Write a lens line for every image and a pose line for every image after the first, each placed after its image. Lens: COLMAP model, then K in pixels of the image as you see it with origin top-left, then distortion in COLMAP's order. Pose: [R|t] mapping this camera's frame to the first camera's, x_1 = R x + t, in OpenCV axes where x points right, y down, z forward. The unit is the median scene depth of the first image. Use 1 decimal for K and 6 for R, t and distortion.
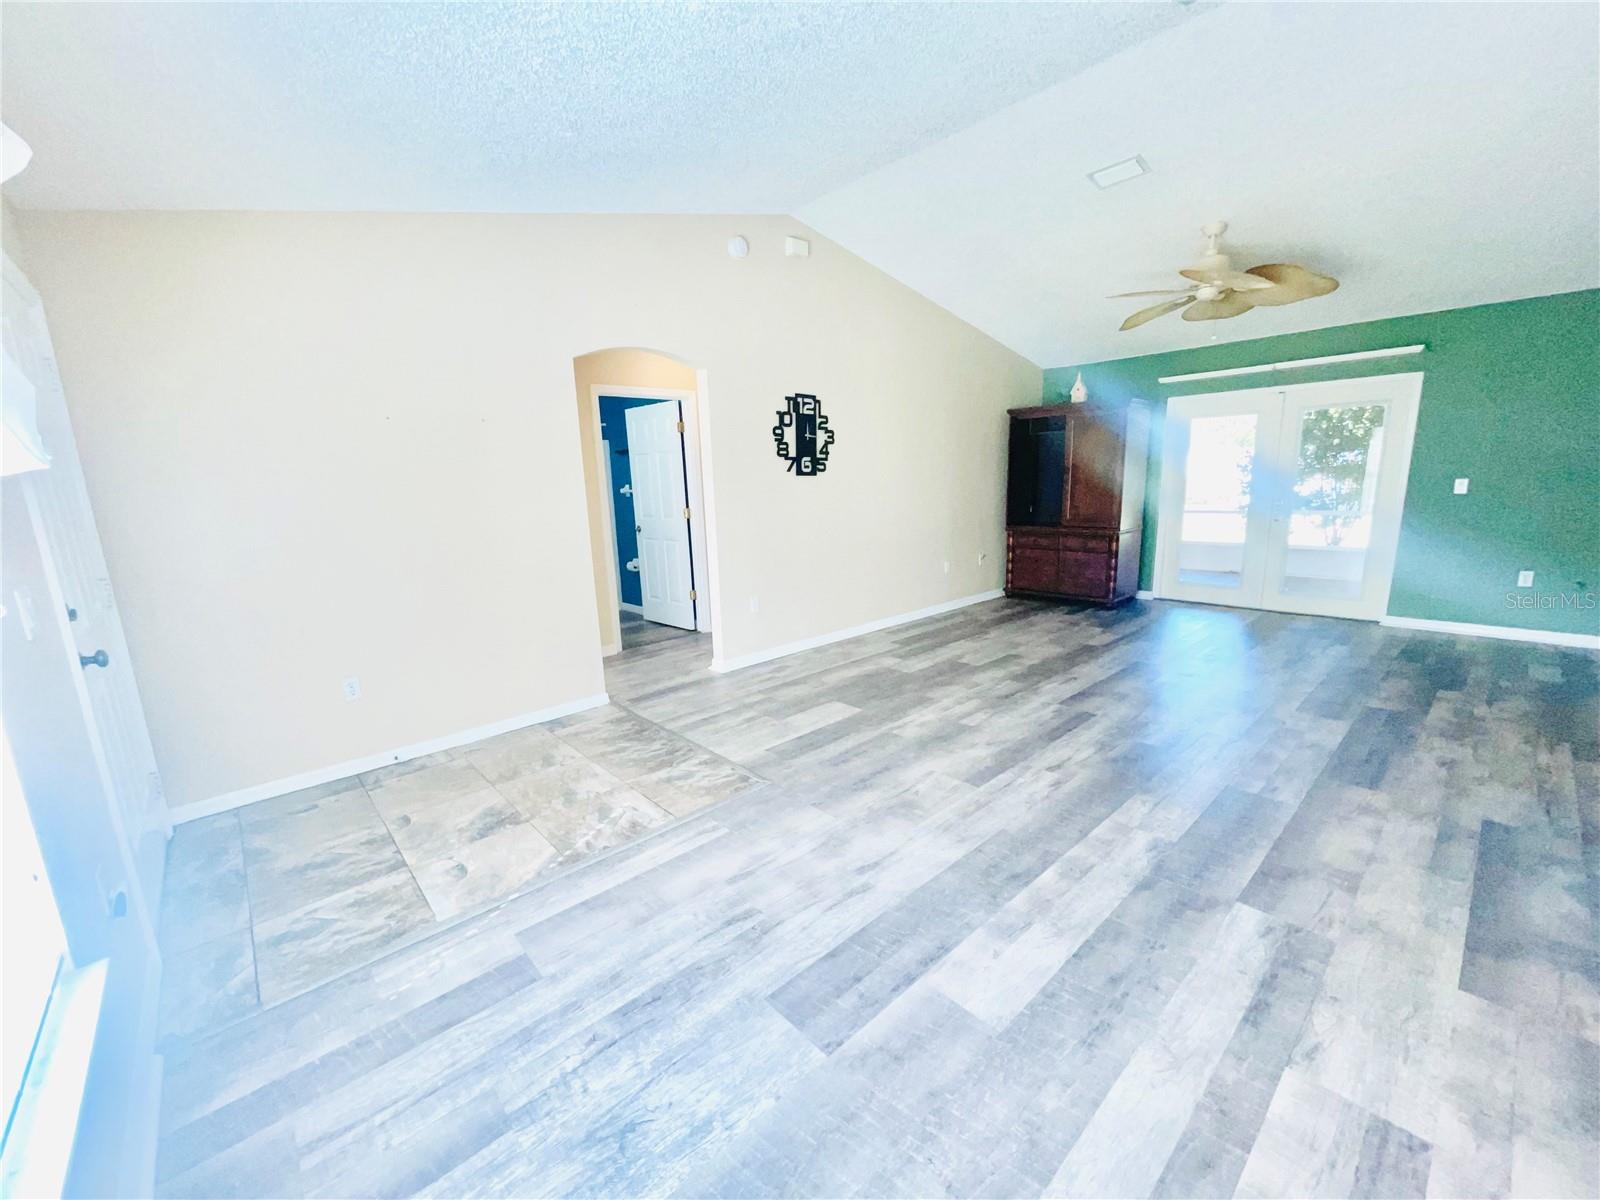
lens RADIAL K [[647.3, 0, 788.5], [0, 647.3, 605.3], [0, 0, 1]] dist [0.001302, 0.001118]
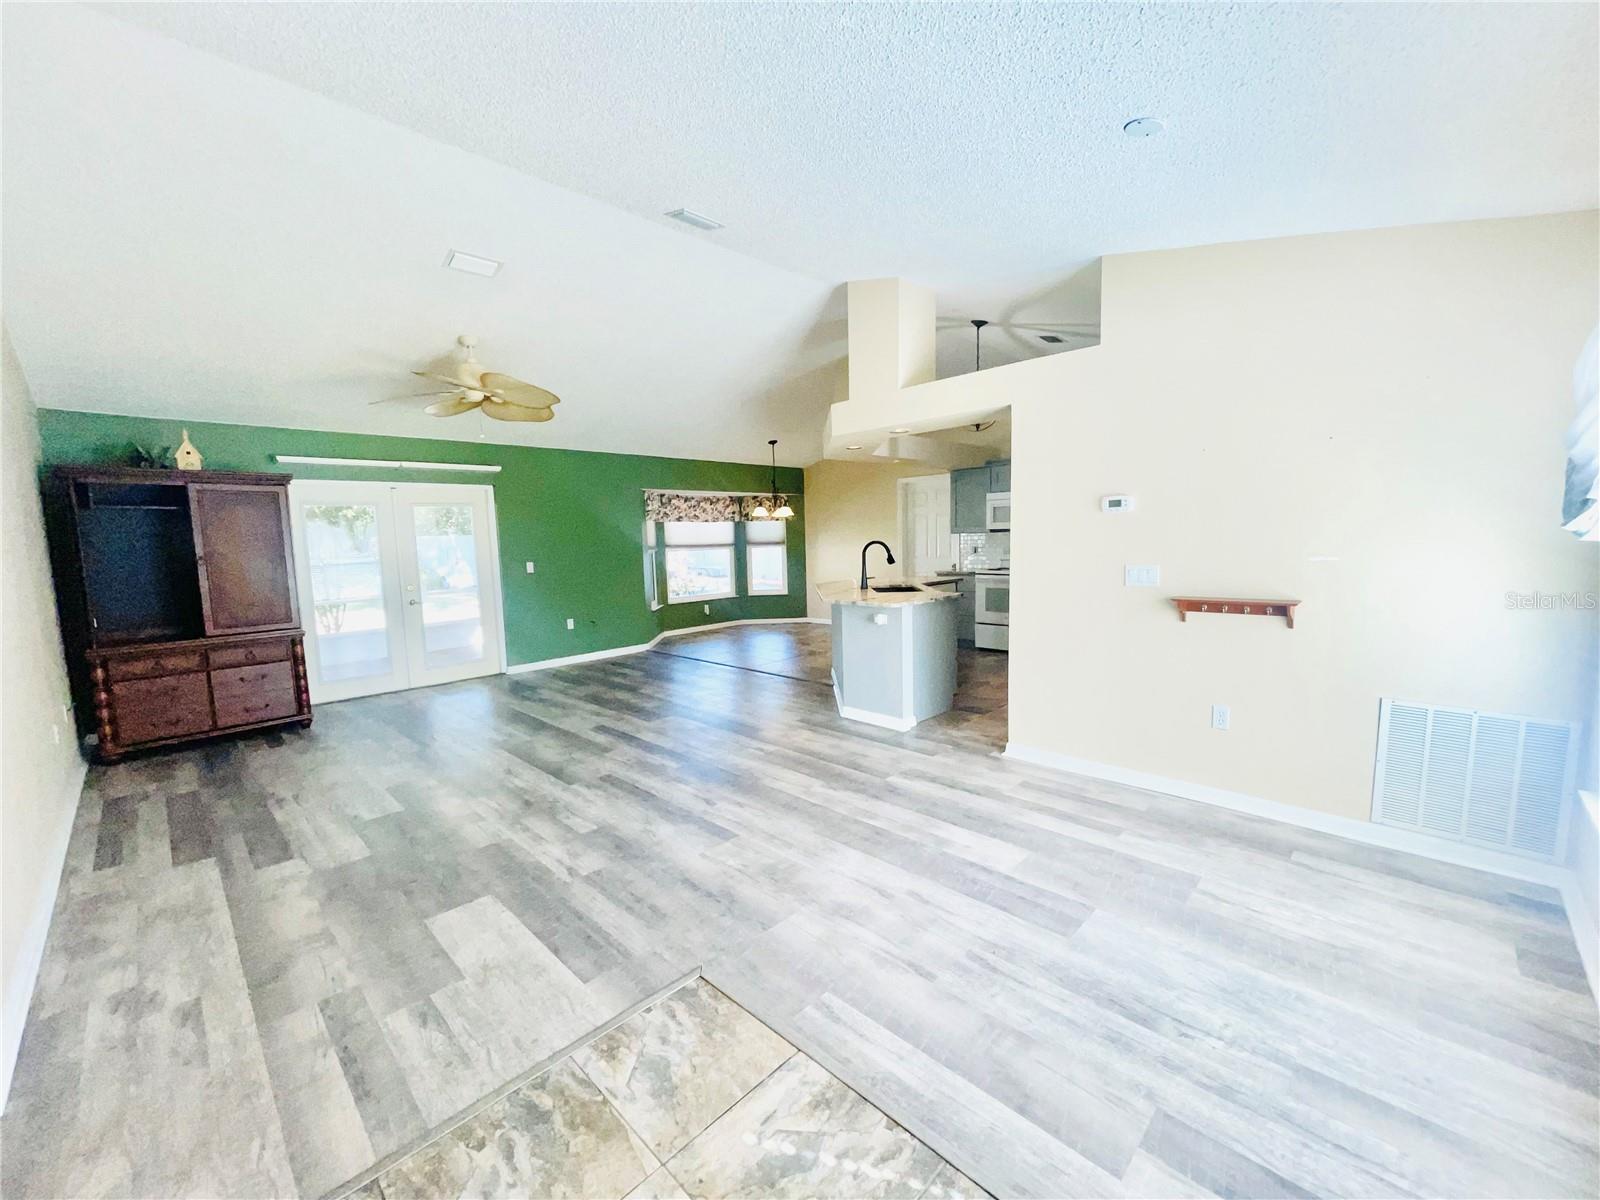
lens RADIAL K [[647.3, 0, 795.5], [0, 647.3, 607.0], [0, 0, 1]] dist [0.001302, 0.001118]
pose [[-0.063603, -0.075678, 0.995102, -0.558049], [0.227689, 0.969722, 0.088300, -0.116605], [-0.971654, 0.232190, -0.044446, 0.657479]]
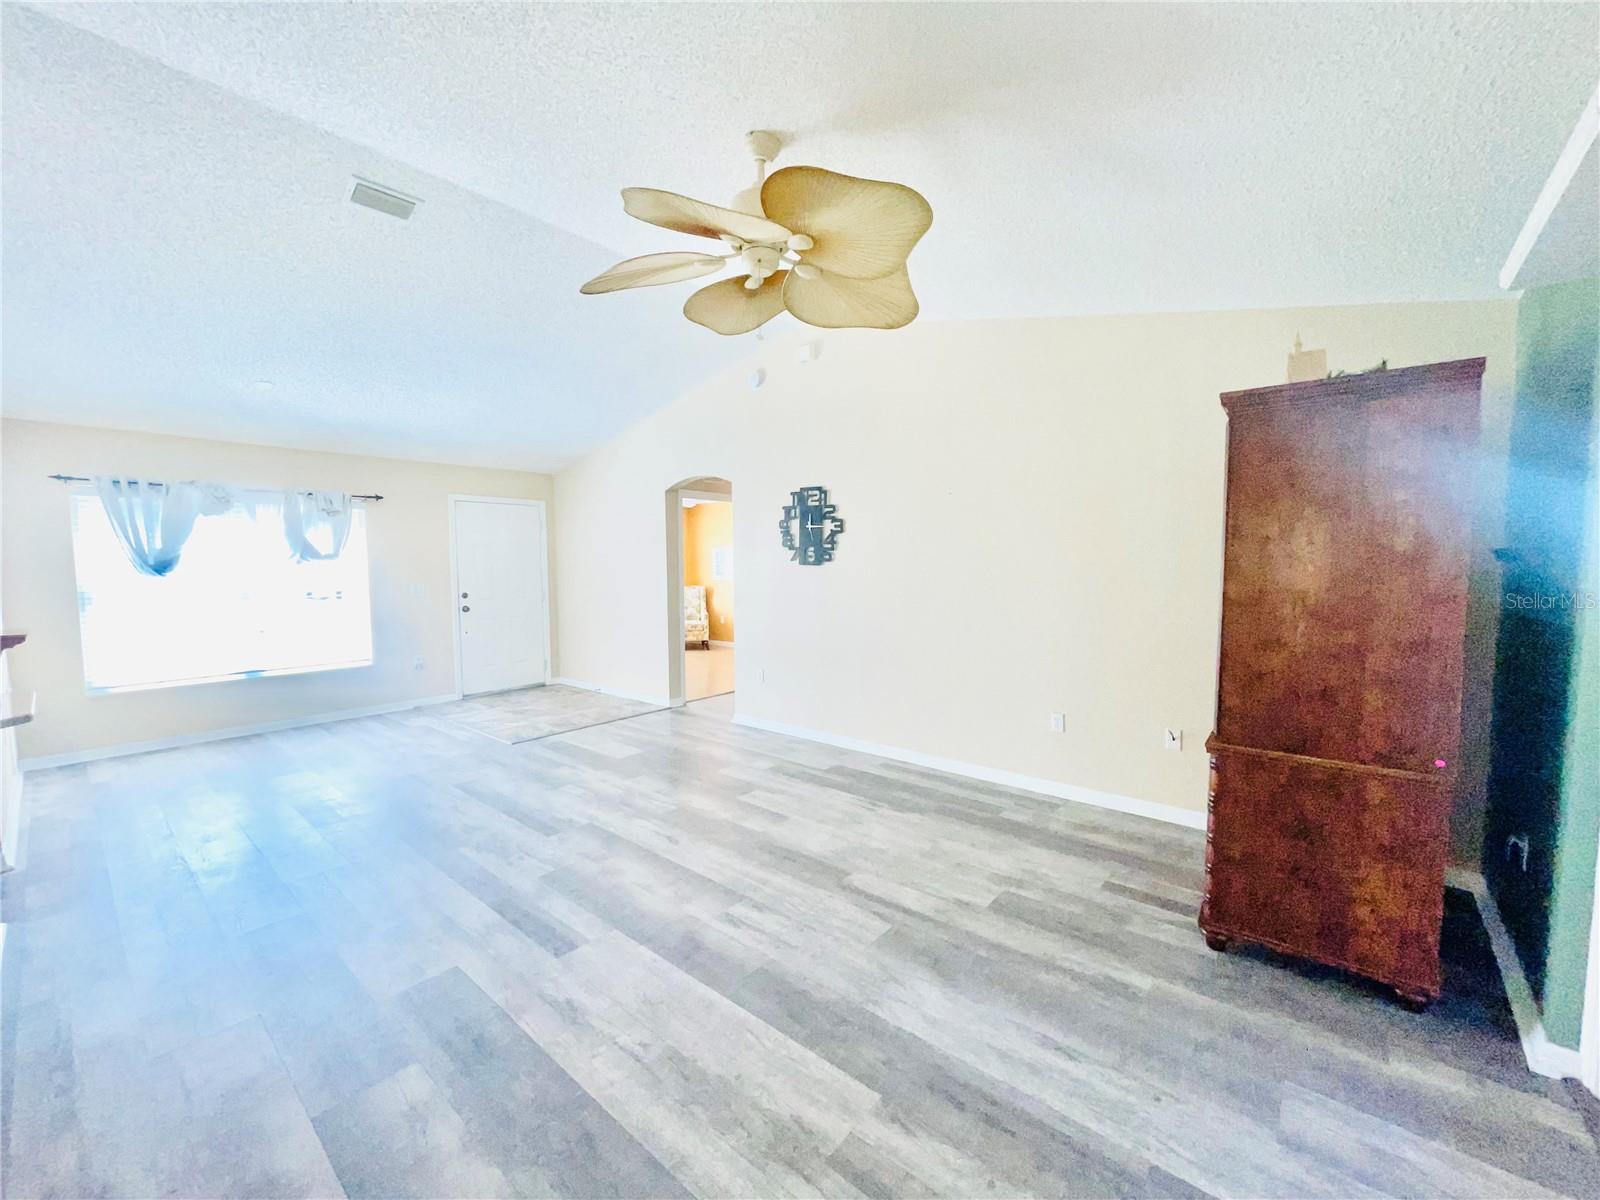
lens RADIAL K [[647.3, 0, 794.2], [0, 647.3, 596.3], [0, 0, 1]] dist [0.001302, 0.001118]
pose [[0.133097, 0.088444, -0.987149, 1.337760], [-0.192656, 0.979320, 0.061766, -0.275327], [0.972198, 0.181960, 0.147384, 1.094500]]
